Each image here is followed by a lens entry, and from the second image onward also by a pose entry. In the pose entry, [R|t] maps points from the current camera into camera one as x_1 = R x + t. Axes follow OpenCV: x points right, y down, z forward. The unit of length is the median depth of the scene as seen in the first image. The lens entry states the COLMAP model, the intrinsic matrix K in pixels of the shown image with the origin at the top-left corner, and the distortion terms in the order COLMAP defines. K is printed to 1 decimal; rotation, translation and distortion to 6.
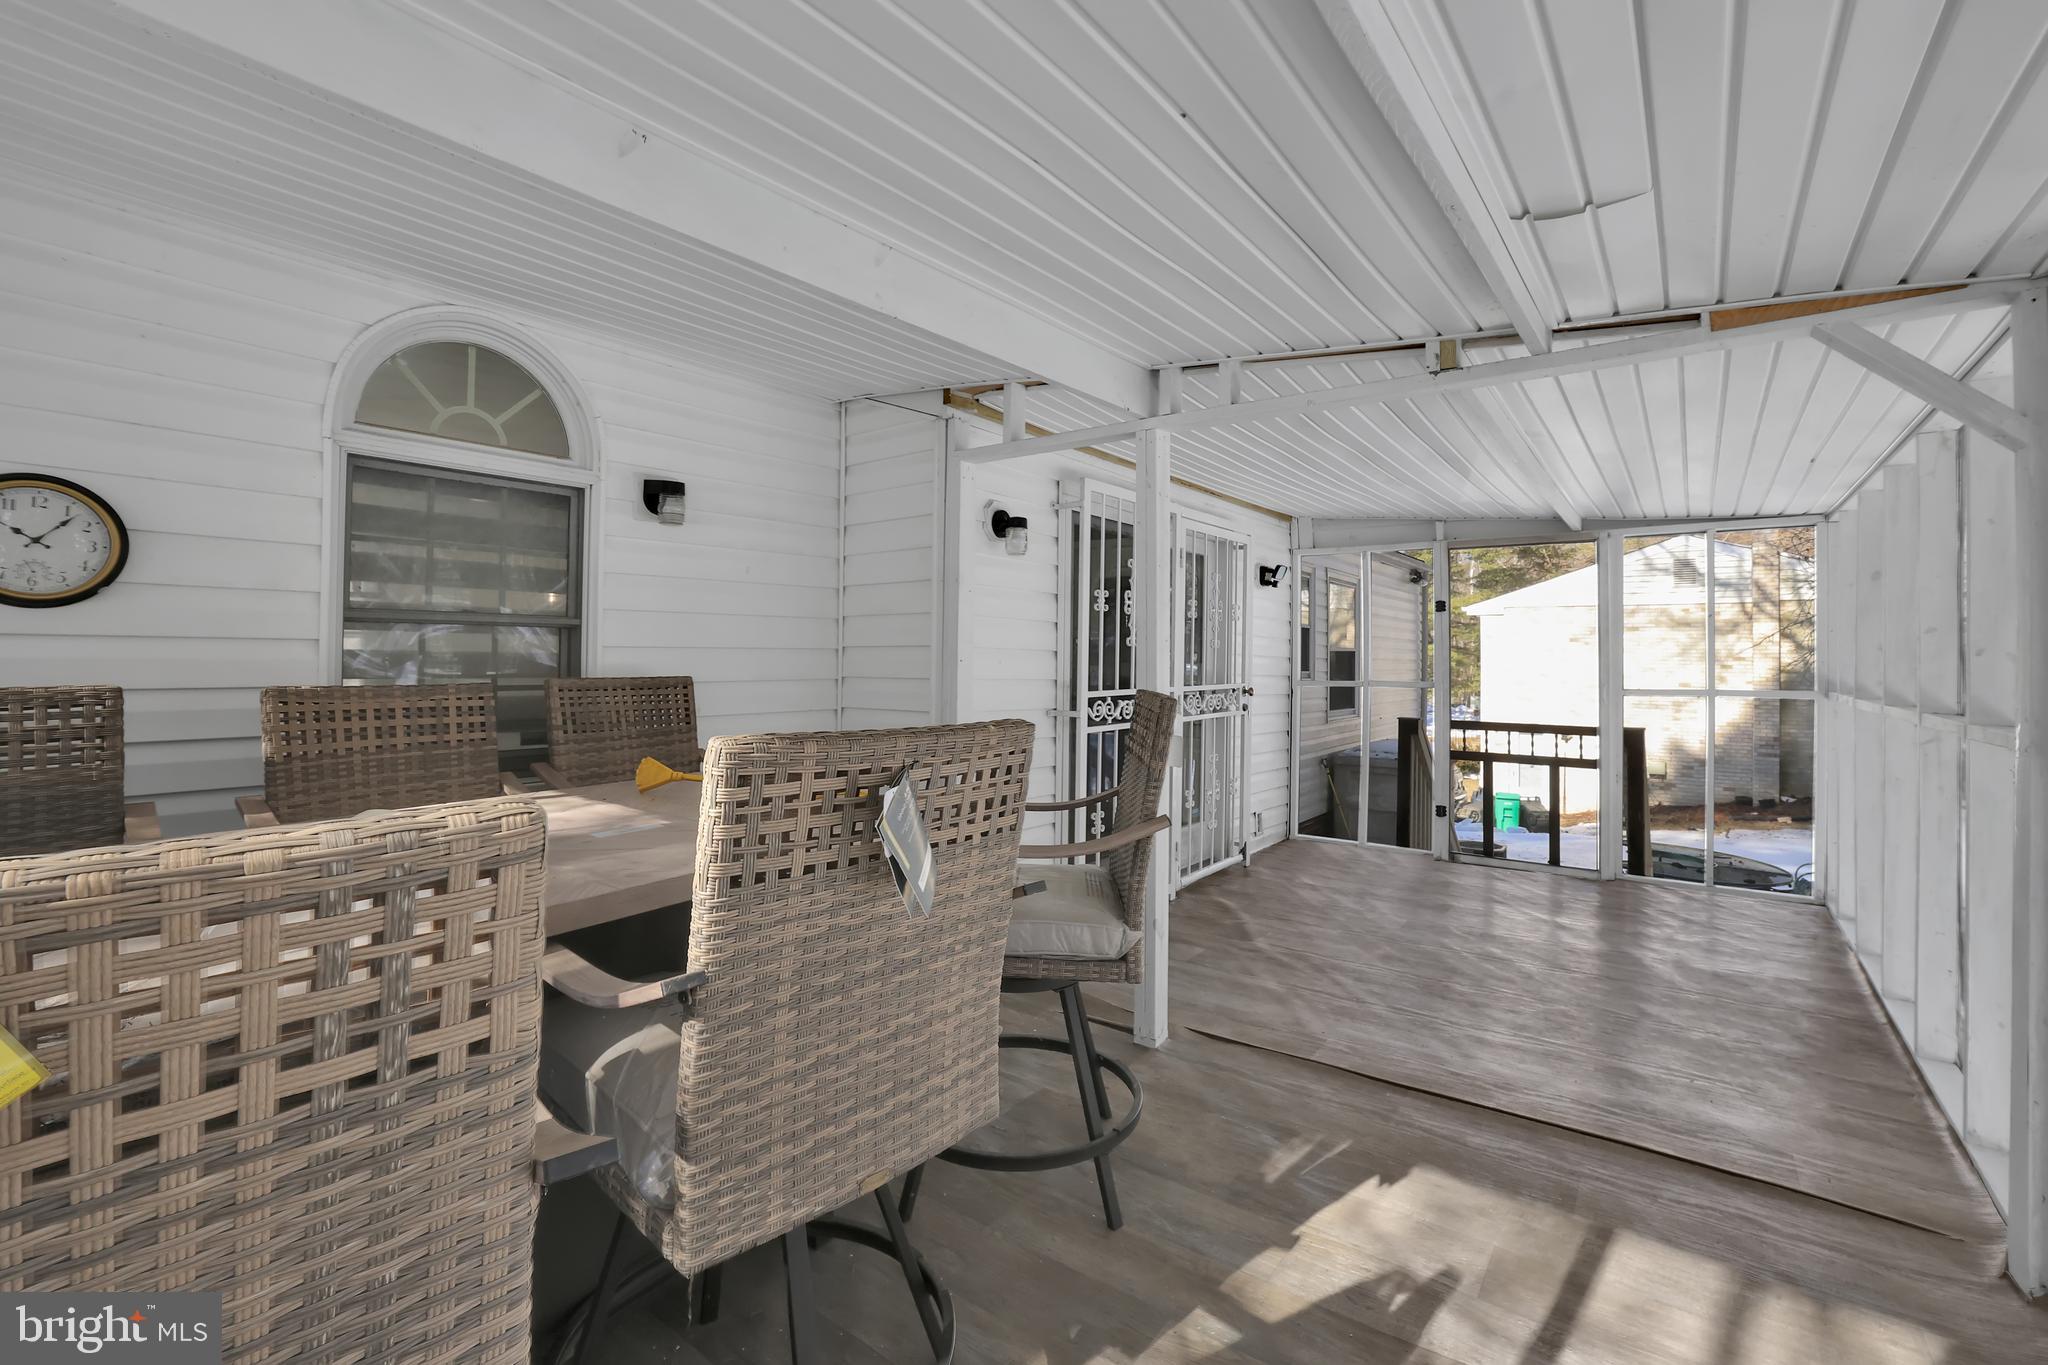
lens RADIAL K [[868.6, 0, 1058.5], [0, 868.6, 673.3], [0, 0, 1]] dist [0.000198, 0.000060]
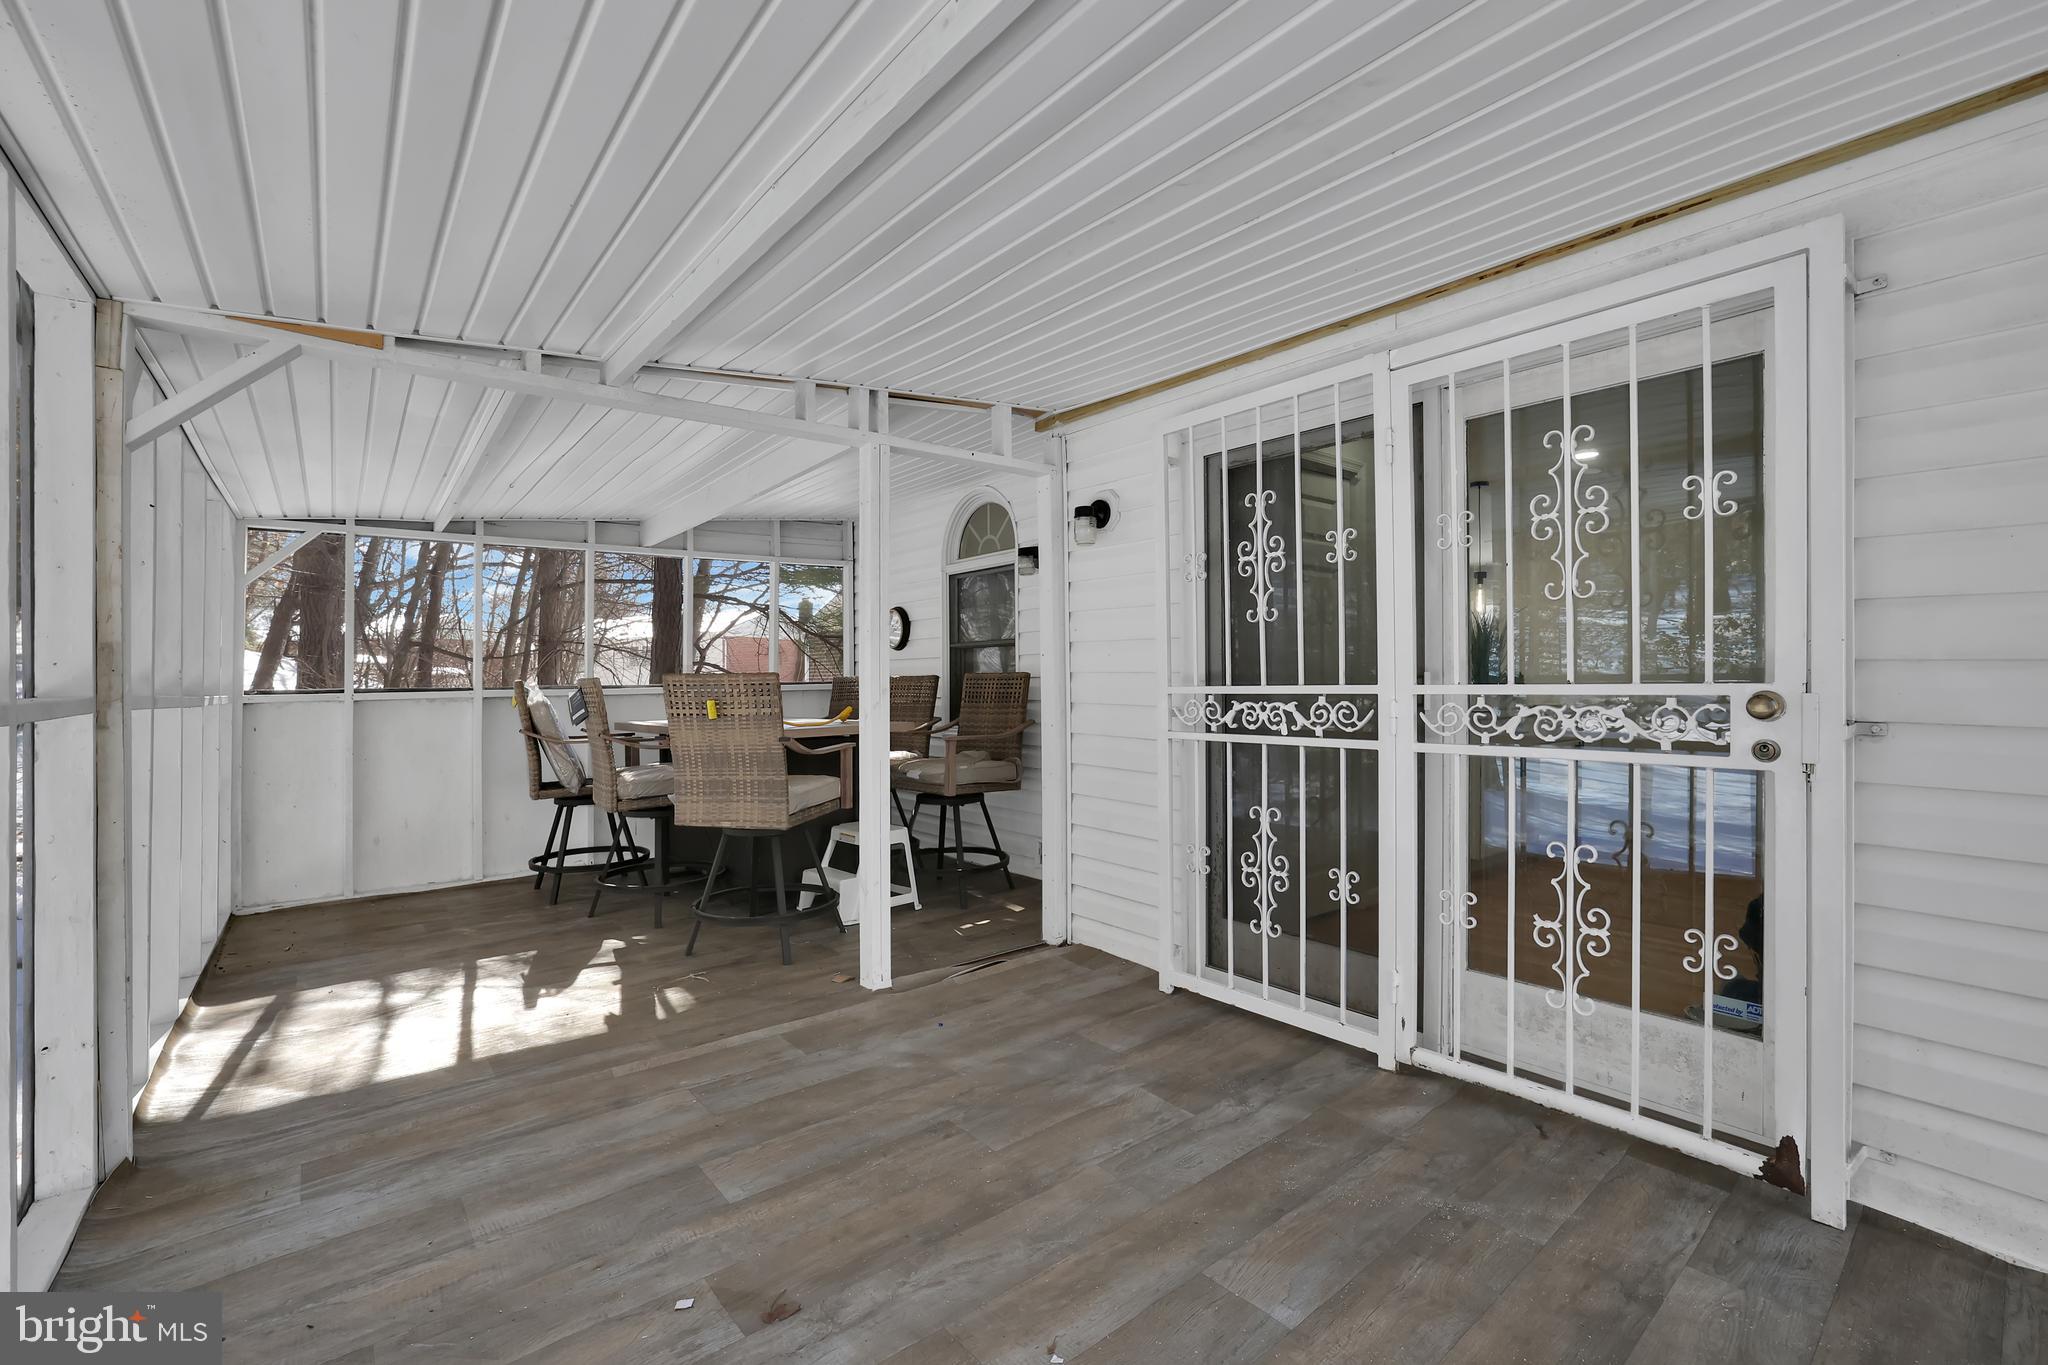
lens RADIAL K [[868.6, 0, 1058.5], [0, 868.6, 673.3], [0, 0, 1]] dist [0.000198, 0.000060]
pose [[-0.232188, 0.014192, -0.972567, 1.141206], [0.015168, 0.999825, 0.010969, -0.002375], [0.972553, -0.012205, -0.232362, 1.464397]]
